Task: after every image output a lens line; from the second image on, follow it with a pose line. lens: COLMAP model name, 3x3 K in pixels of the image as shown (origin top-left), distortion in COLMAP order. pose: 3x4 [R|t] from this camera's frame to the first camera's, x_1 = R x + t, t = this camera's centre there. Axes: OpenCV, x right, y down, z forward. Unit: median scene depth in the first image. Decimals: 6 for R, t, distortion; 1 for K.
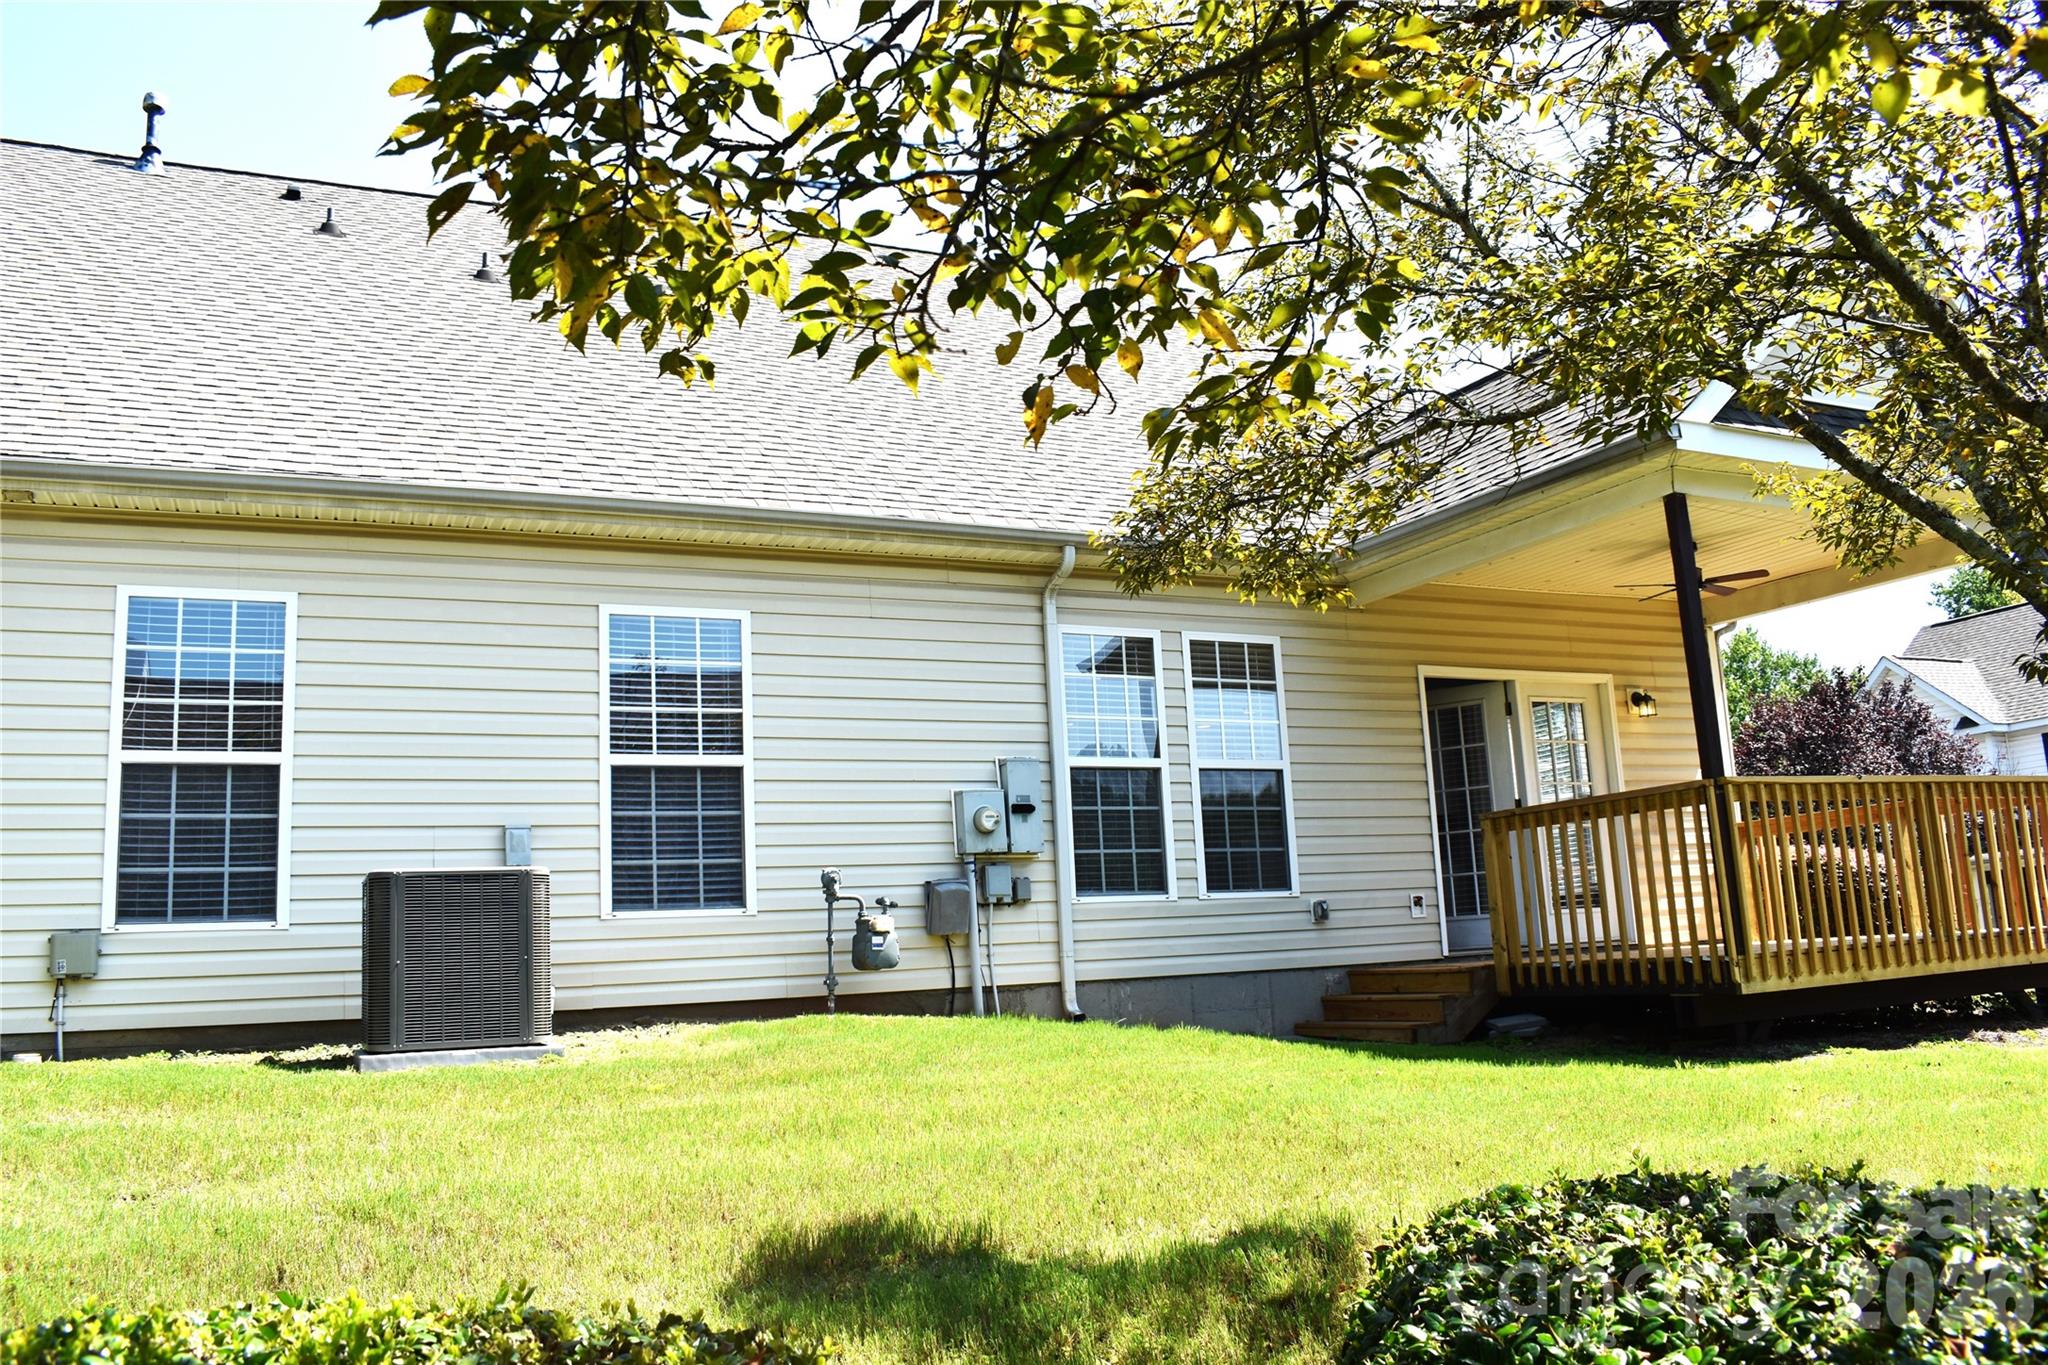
lens RADIAL K [[1600.0, 0, 1024.0], [0, 1600.0, 682.5], [0, 0, 1]] dist [-0.098669, 0.001766]
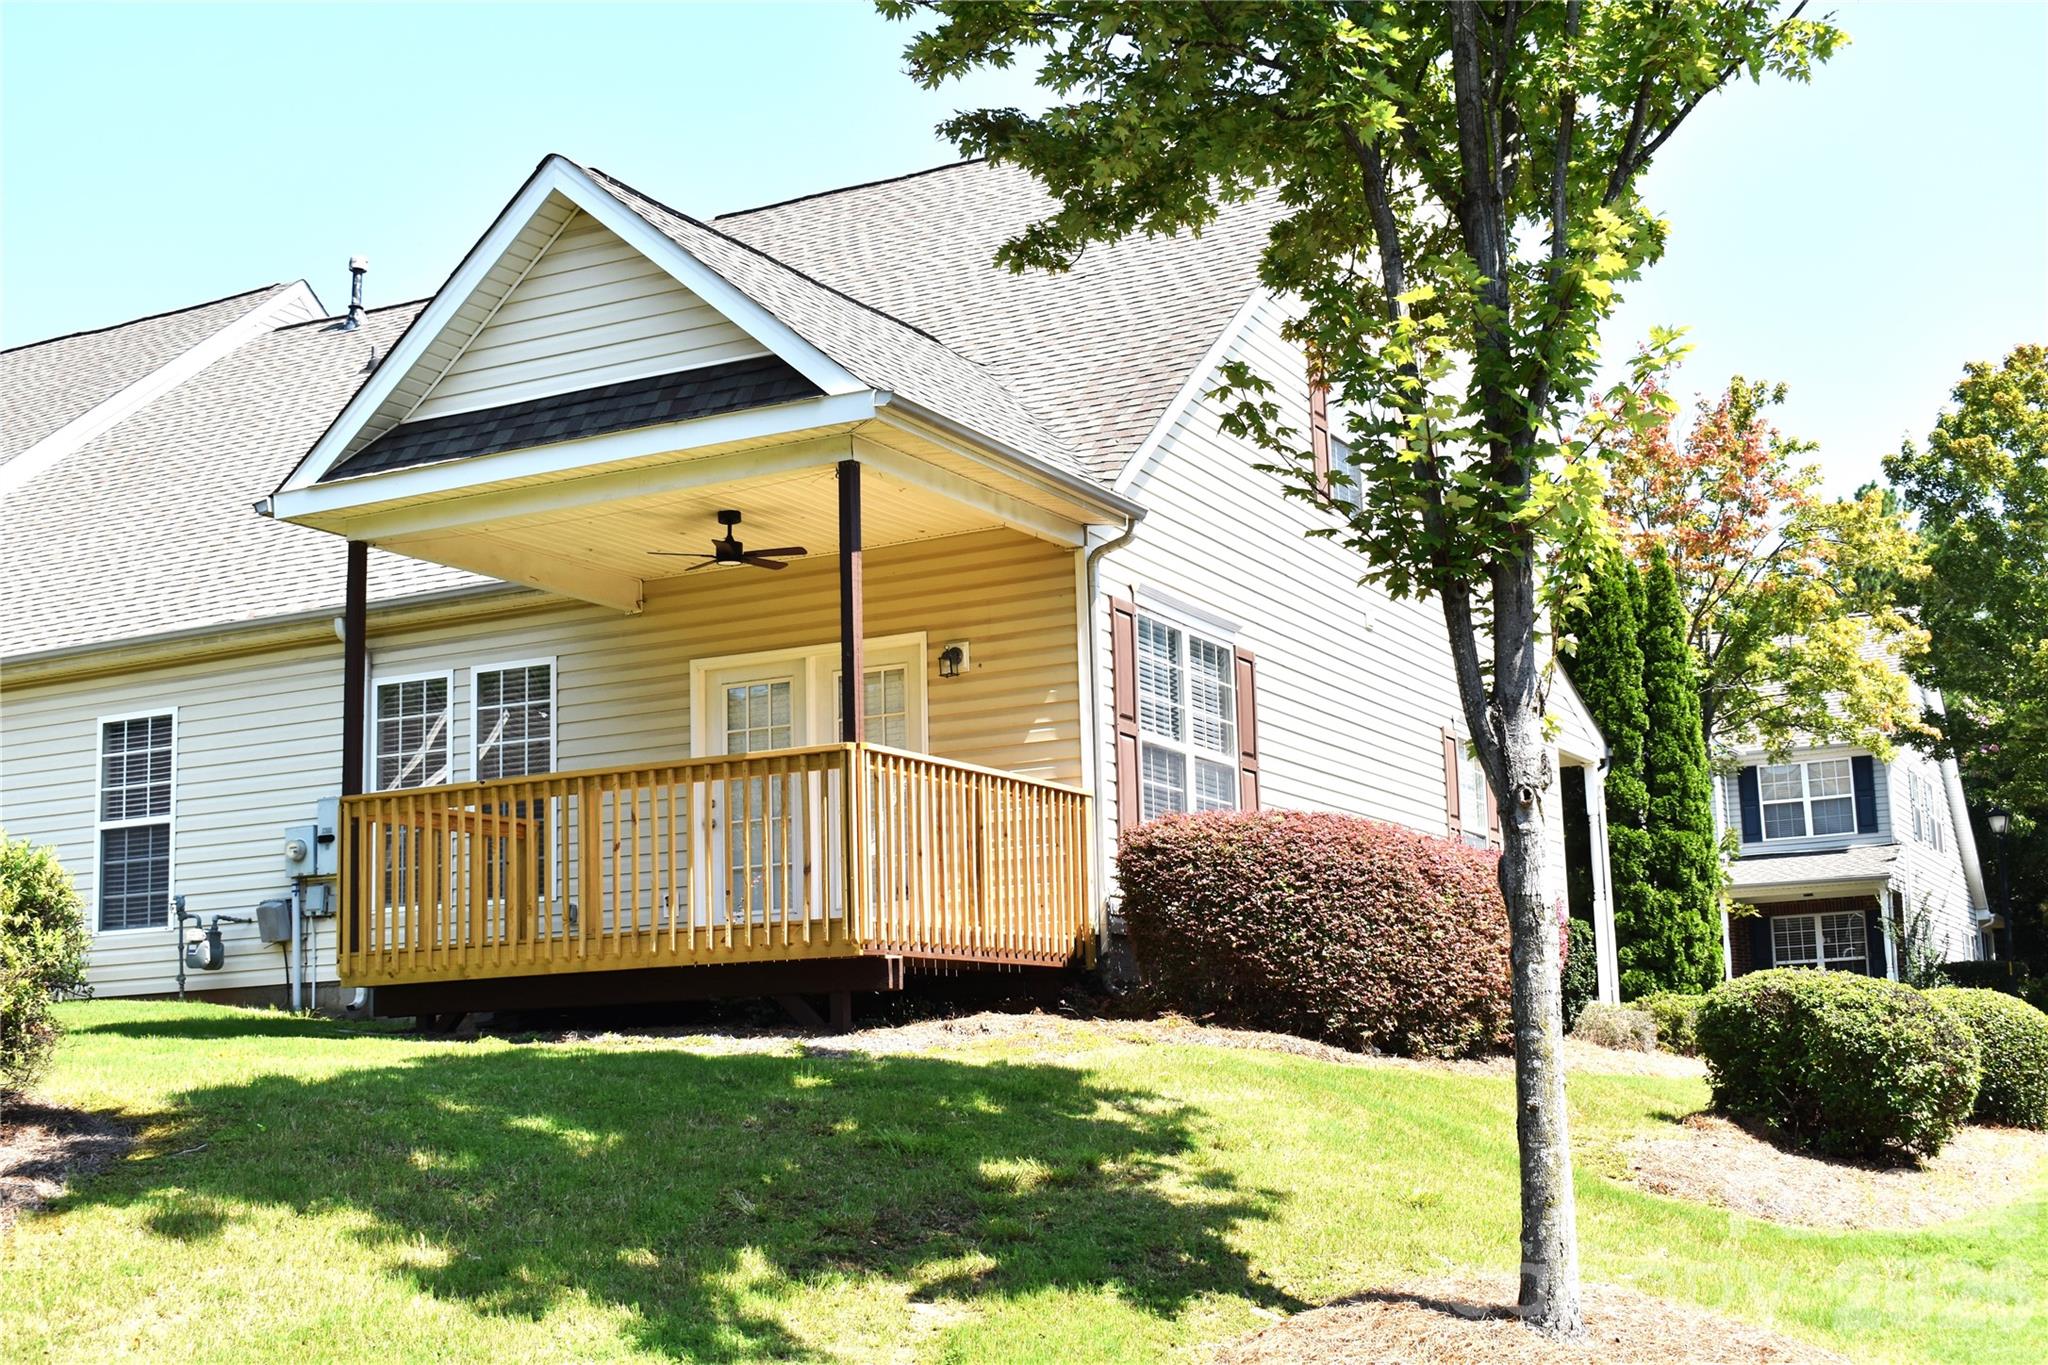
lens RADIAL K [[2603.6, 0, 1024.0], [0, 2603.6, 682.5], [0, 0, 1]] dist [-0.010945, -0.017383]
pose [[0.608183, -0.098528, -0.787658, 1.943998], [0.137043, 0.990400, -0.018072, 0.070943], [0.781877, -0.096951, 0.615847, 0.206935]]
